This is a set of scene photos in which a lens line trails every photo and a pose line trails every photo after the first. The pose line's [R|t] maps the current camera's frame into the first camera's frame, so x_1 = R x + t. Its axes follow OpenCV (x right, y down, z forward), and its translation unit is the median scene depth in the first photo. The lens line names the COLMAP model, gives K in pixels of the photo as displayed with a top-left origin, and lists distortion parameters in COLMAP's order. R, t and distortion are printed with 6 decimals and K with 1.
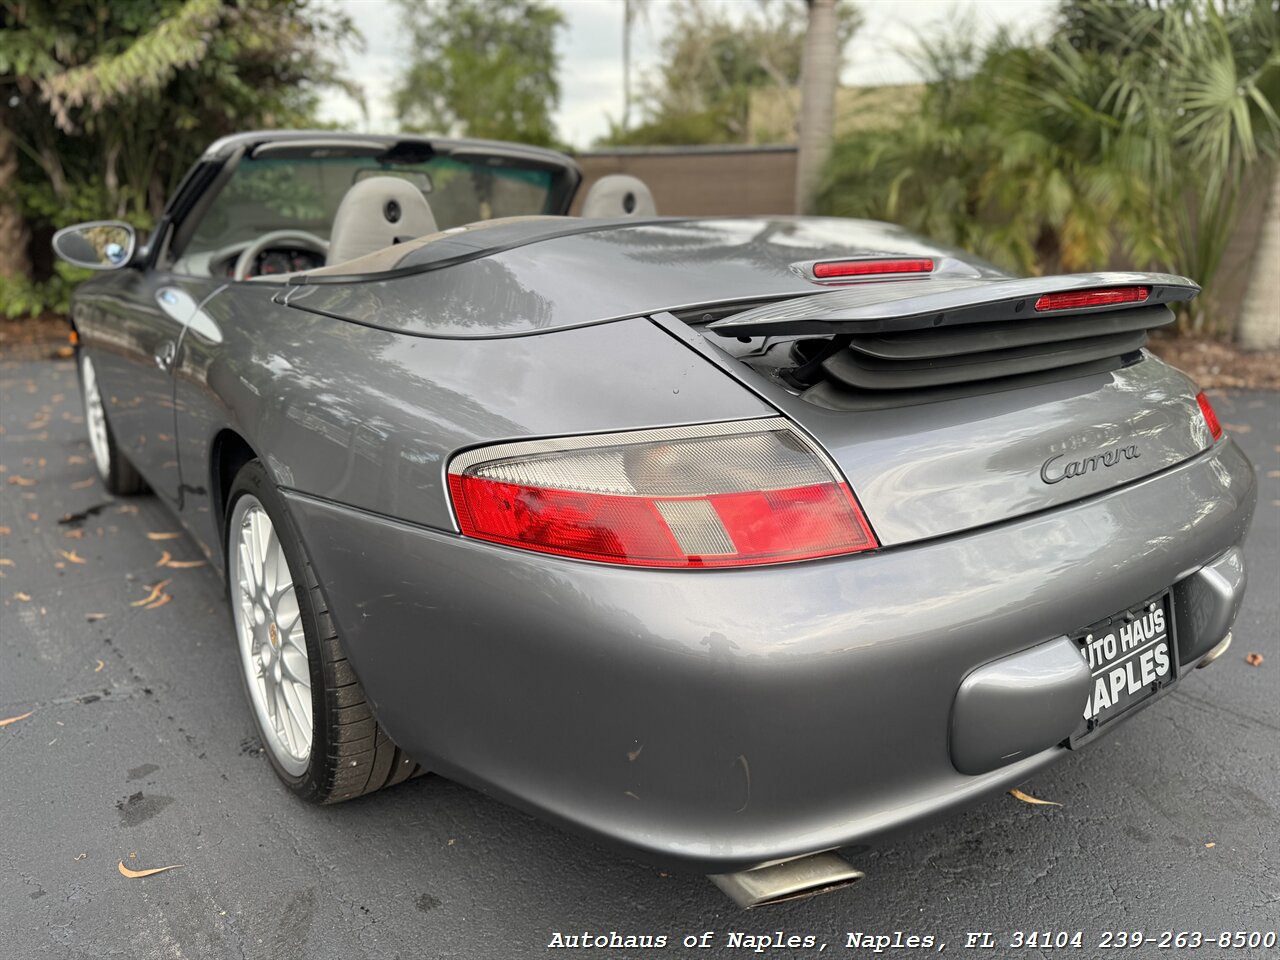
lens RADIAL K [[884.7, 0, 641.6], [0, 884.7, 491.9], [0, 0, 1]] dist [0.060000, -0.093485]
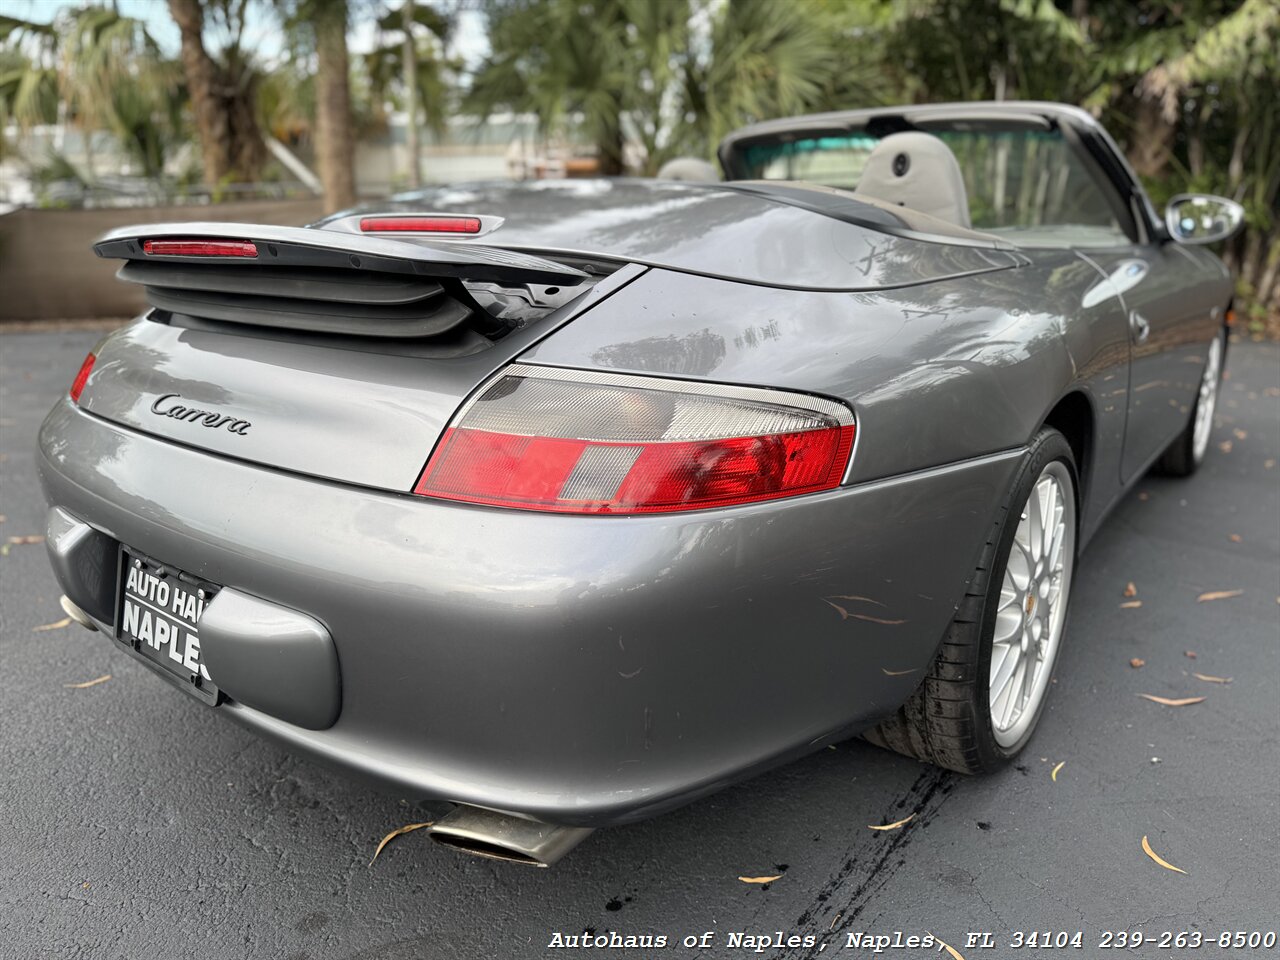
lens RADIAL K [[900.7, 0, 641.3], [0, 900.7, 493.2], [0, 0, 1]] dist [0.067113, -0.116914]
pose [[0.271184, 0.266504, -0.924897, 1.509167], [-0.273666, 0.942596, 0.191363, -0.263592], [0.922803, 0.201218, 0.328551, 1.081349]]
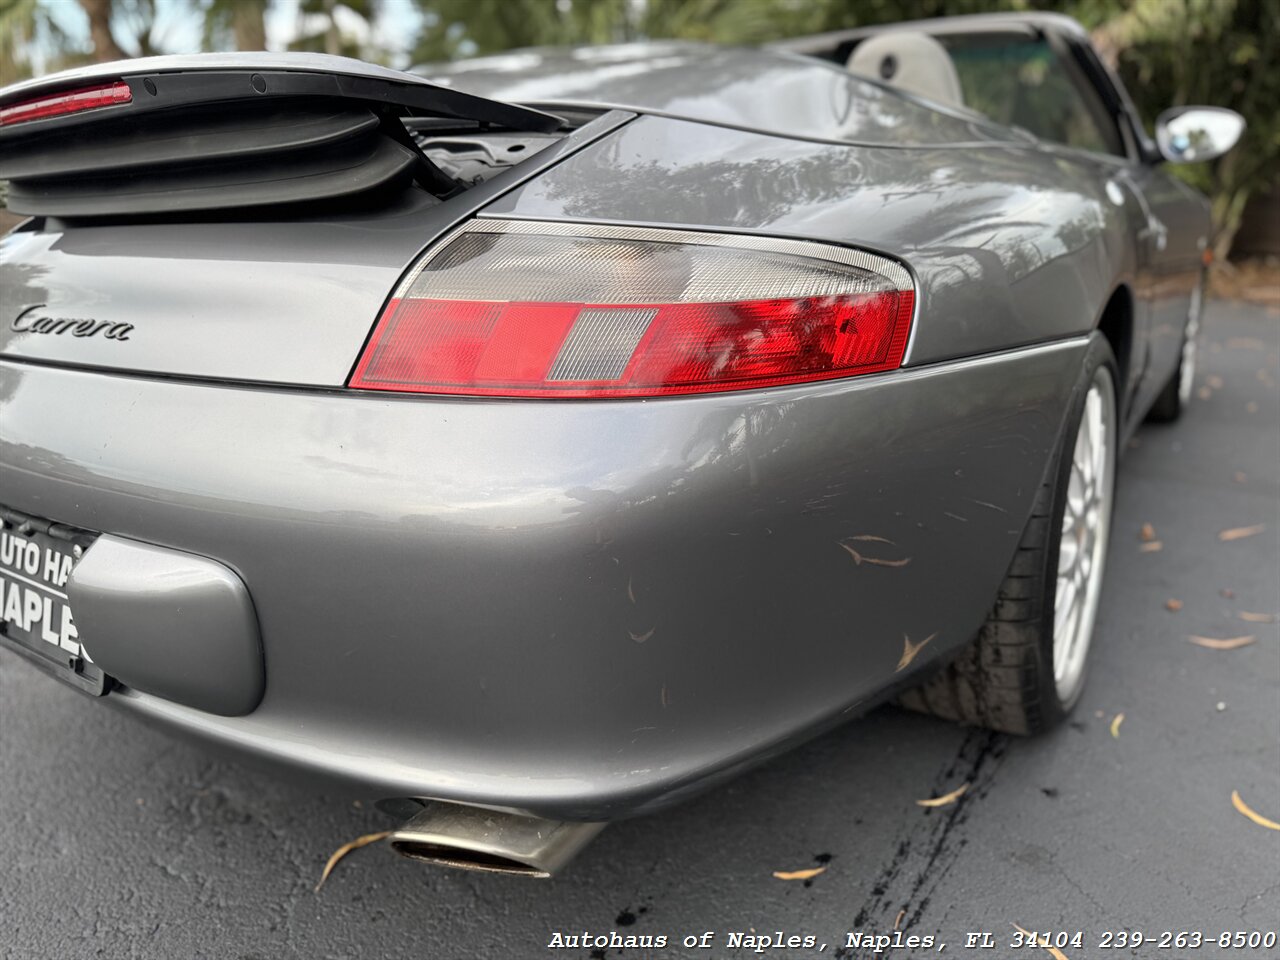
lens RADIAL K [[911.0, 0, 640.0], [0, 911.0, 480.0], [0, 0, 1]] dist [0.017947, -0.033478]
pose [[0.333283, 0.241890, -0.911269, 1.346525], [-0.240998, 0.956277, 0.165695, -0.146896], [0.911505, 0.164391, 0.377006, 1.115267]]
